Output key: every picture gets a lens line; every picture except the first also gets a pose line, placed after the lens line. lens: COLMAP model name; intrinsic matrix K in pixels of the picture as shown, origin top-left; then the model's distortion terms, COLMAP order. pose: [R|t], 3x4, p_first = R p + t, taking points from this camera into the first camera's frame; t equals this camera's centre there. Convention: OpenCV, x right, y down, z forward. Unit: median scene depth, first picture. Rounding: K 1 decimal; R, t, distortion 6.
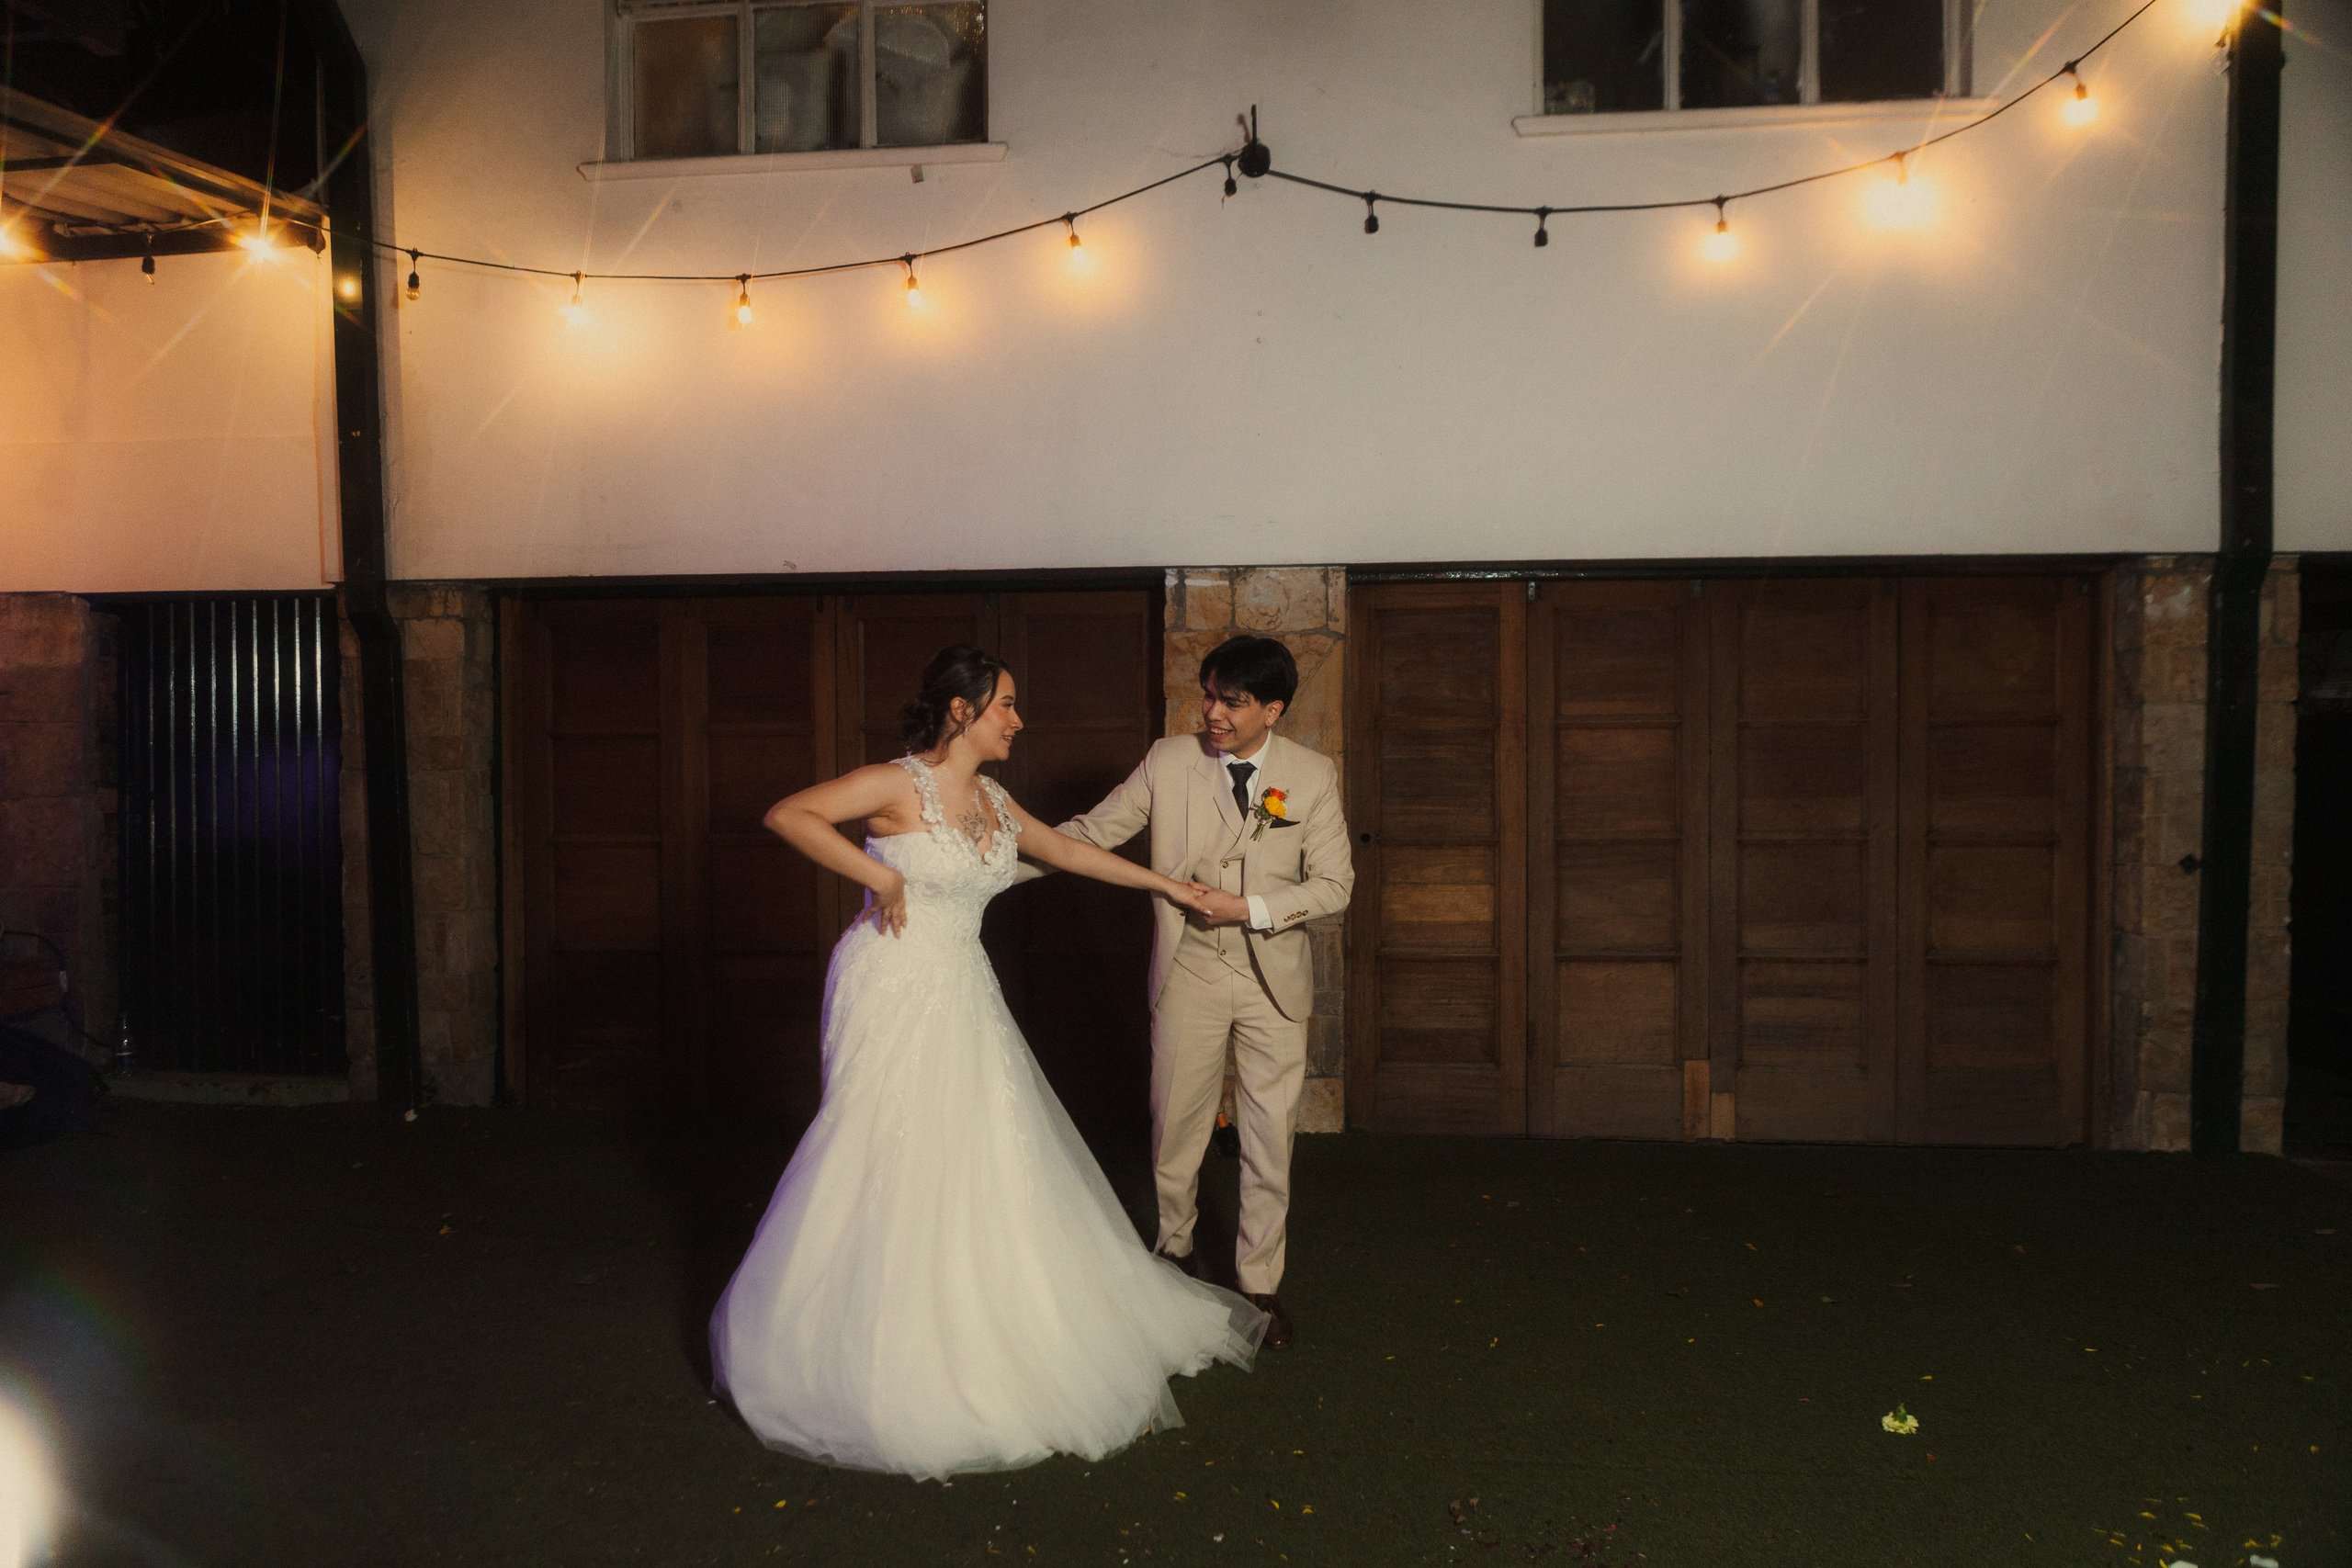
lens RADIAL K [[1789.1, 0, 1176.0], [0, 1789.1, 784.0], [0, 0, 1]] dist [0.000134, 0.009257]
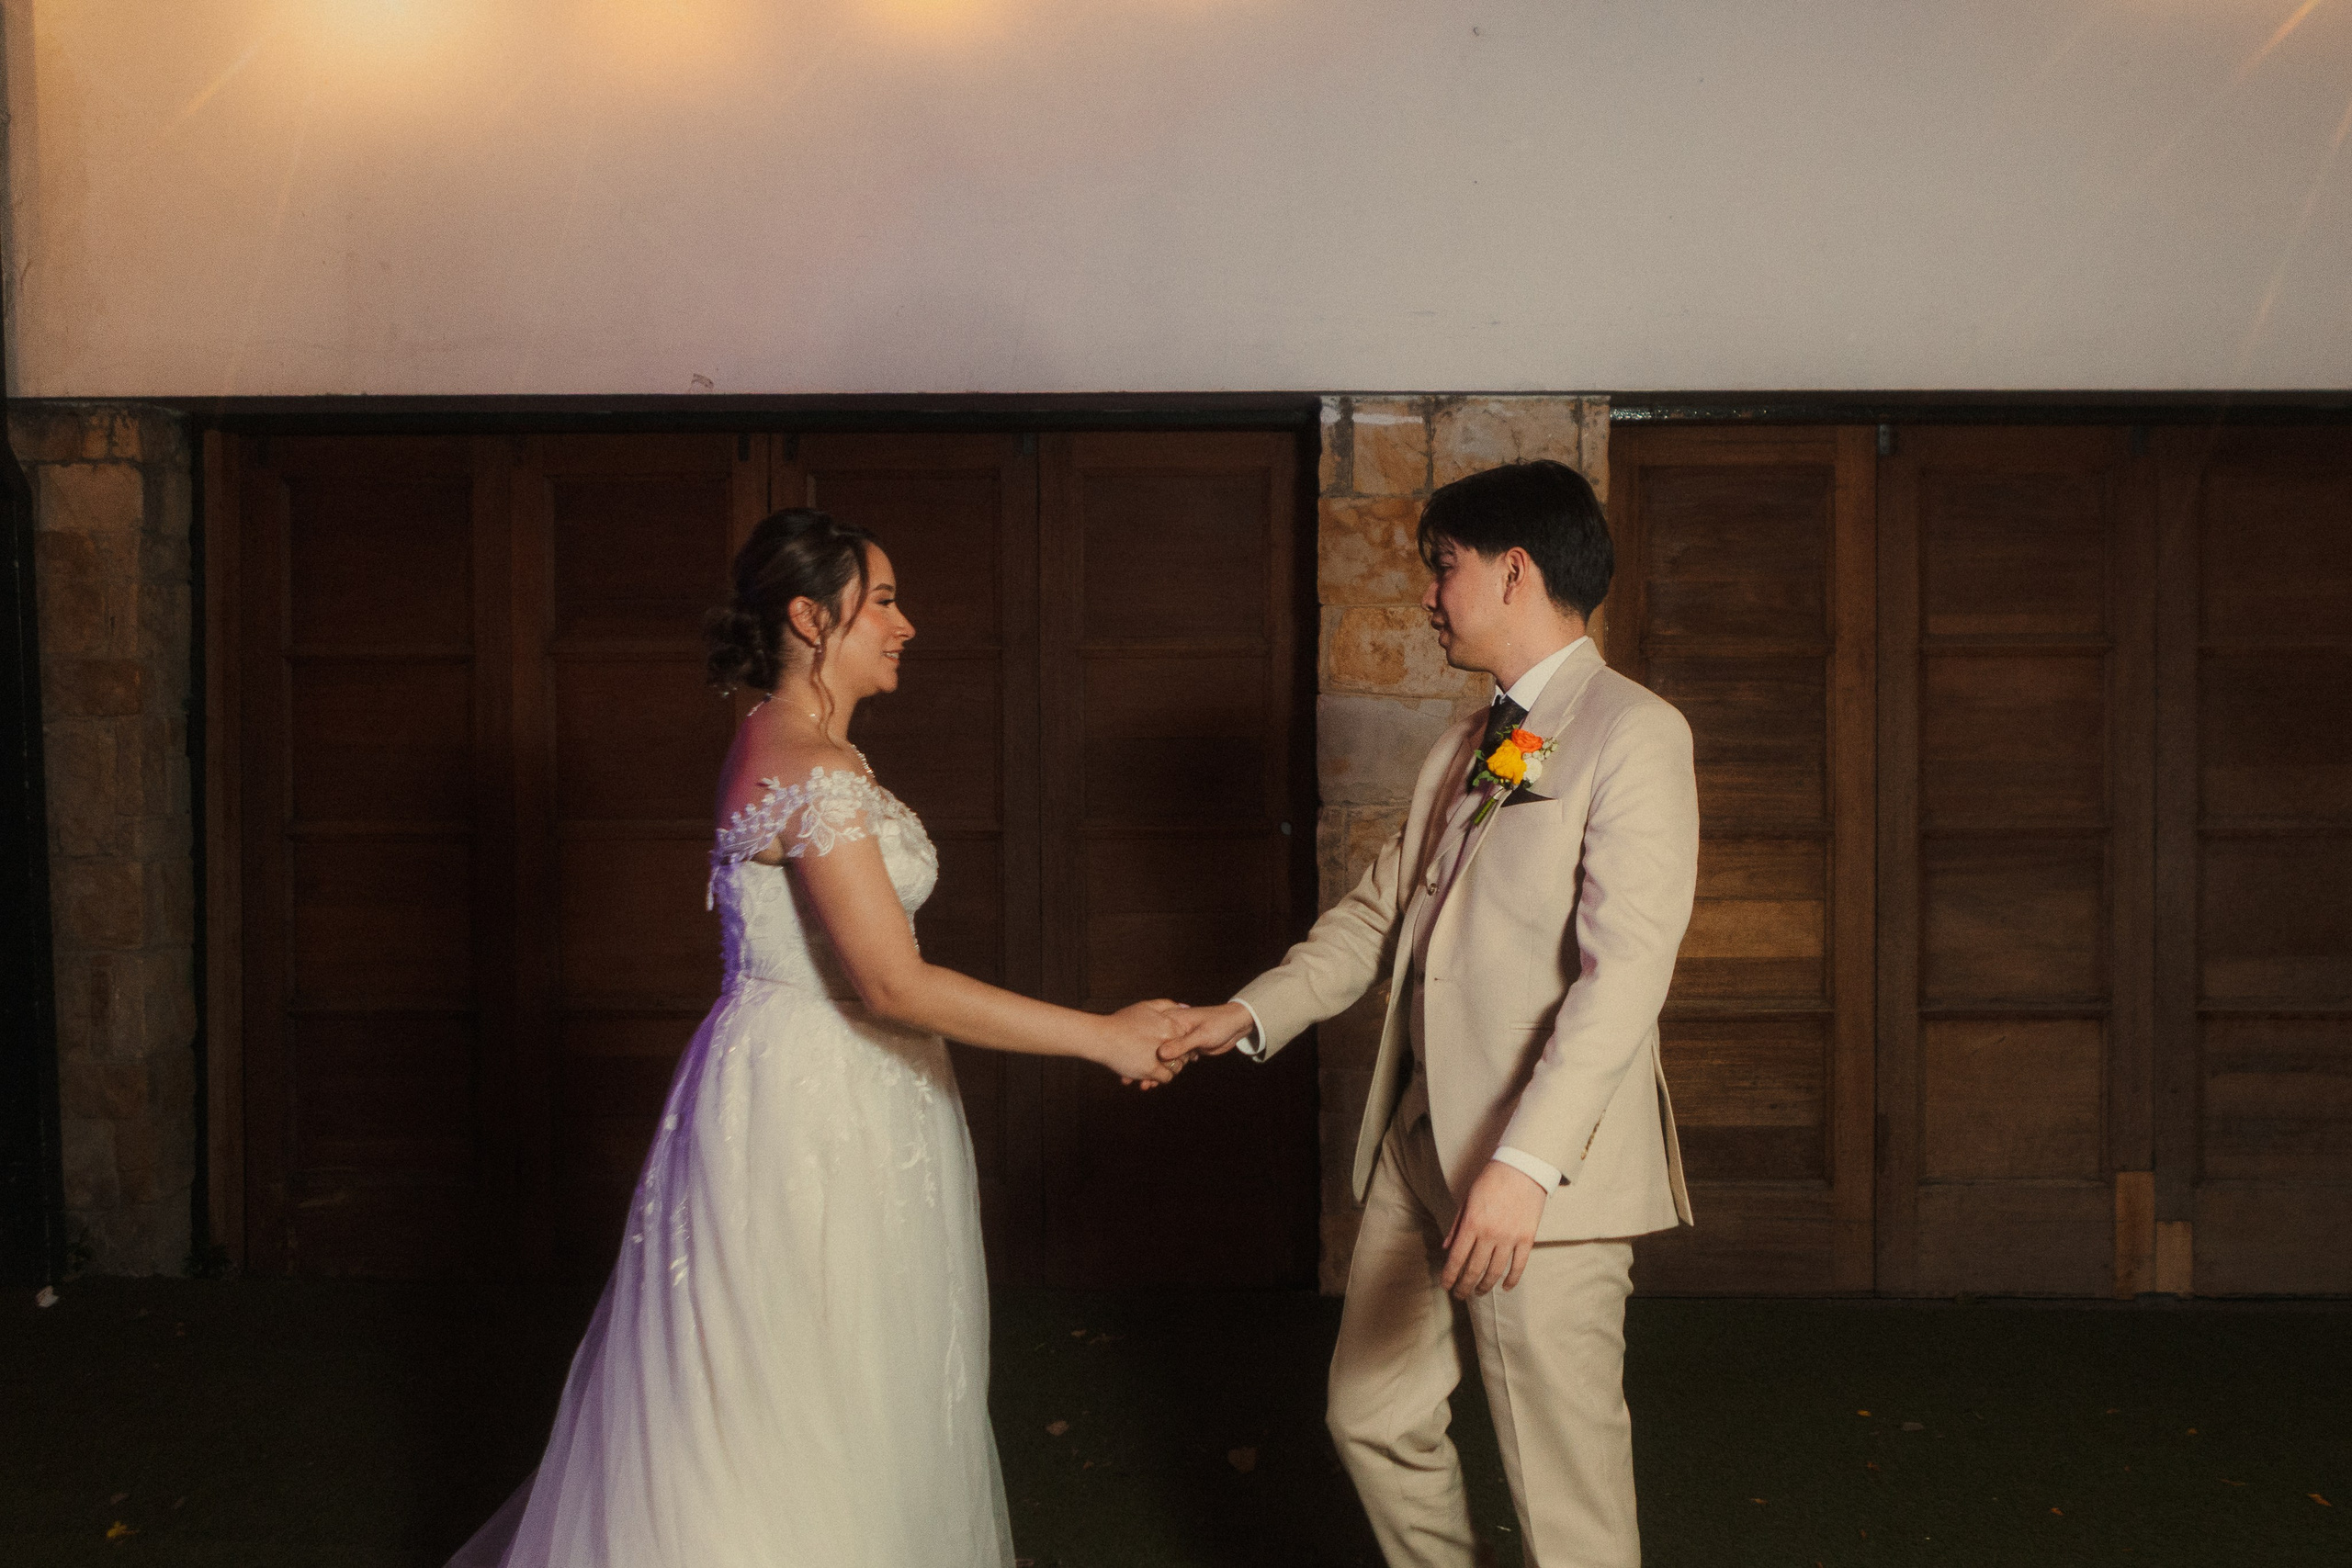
lens RADIAL K [[2427.9, 0, 1362.4], [0, 2427.9, 701.4], [0, 0, 1]] dist [-0.000733, 0.001117]
pose [[0.995781, 0.003004, 0.091709, -0.068137], [-0.002461, 0.999979, -0.006034, -0.009182], [-0.091725, 0.005783, 0.995768, 0.159619]]
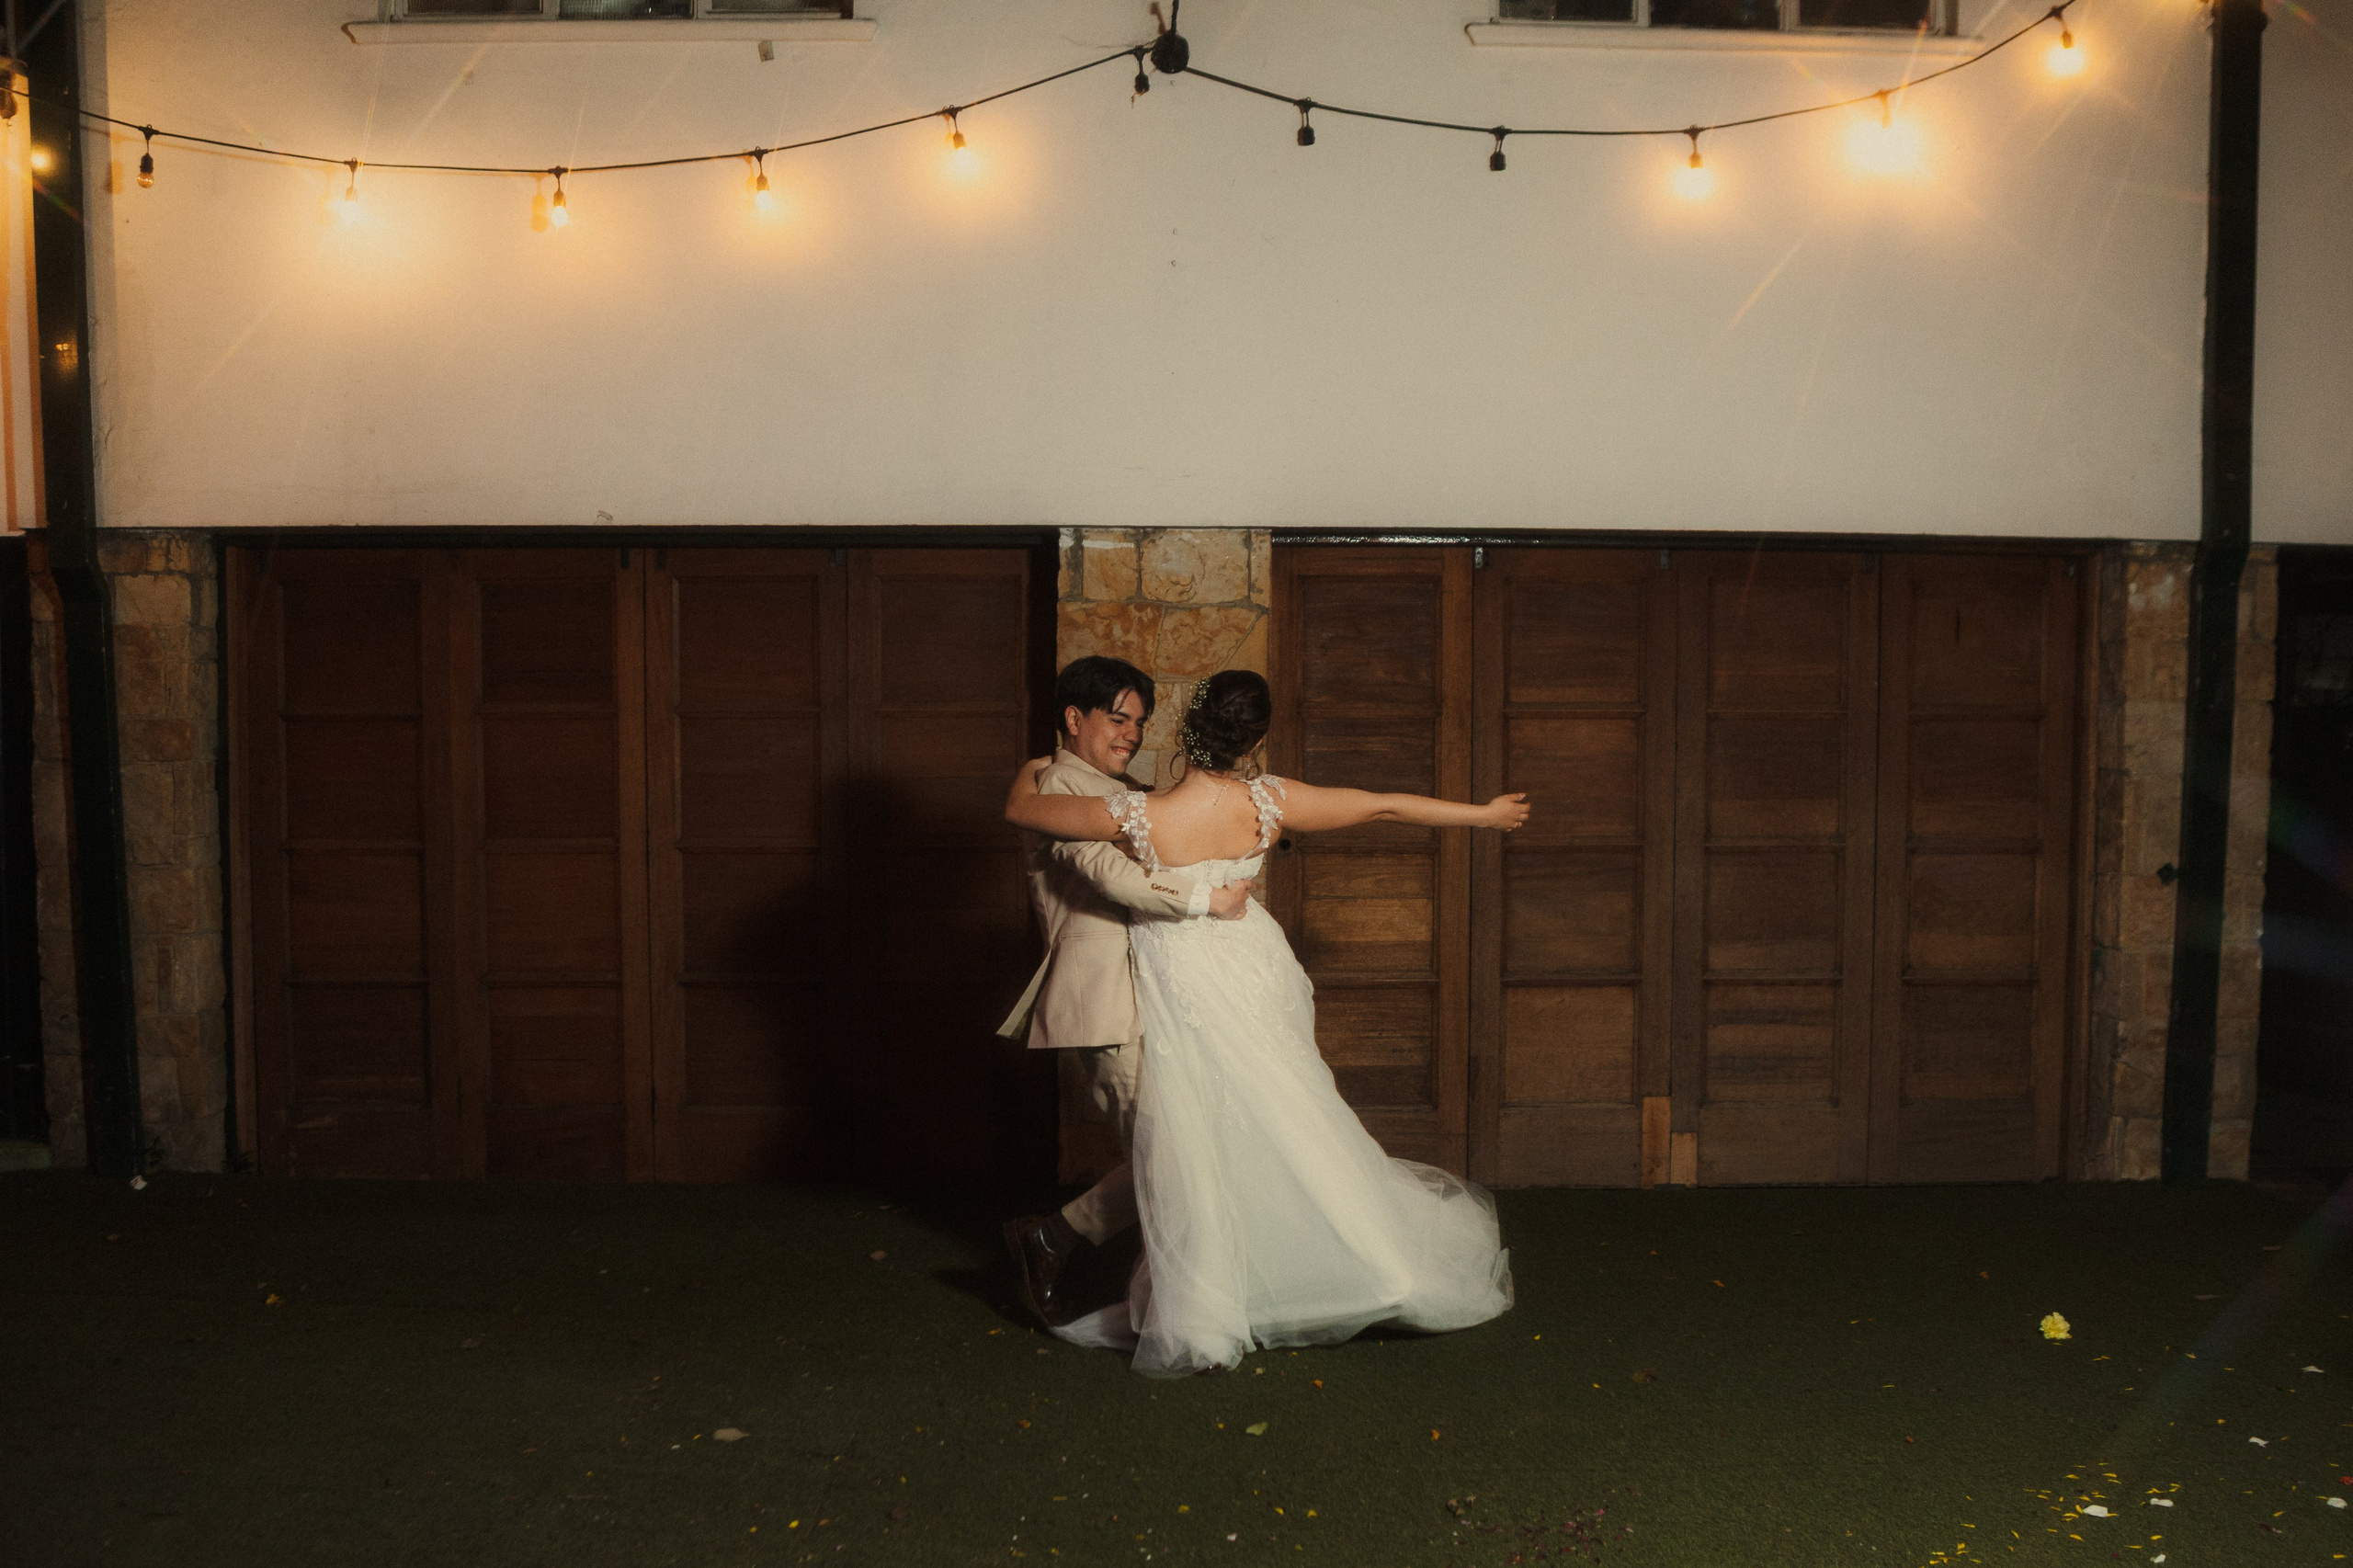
lens RADIAL K [[2646.5, 0, 1289.6], [0, 2646.5, 858.1], [0, 0, 1]] dist [-0.125544, 0.085841]
pose [[0.987102, -0.000993, 0.160087, -0.097850], [-0.005985, 0.999053, 0.043104, -0.018311], [-0.159979, -0.043507, 0.986161, -0.253153]]
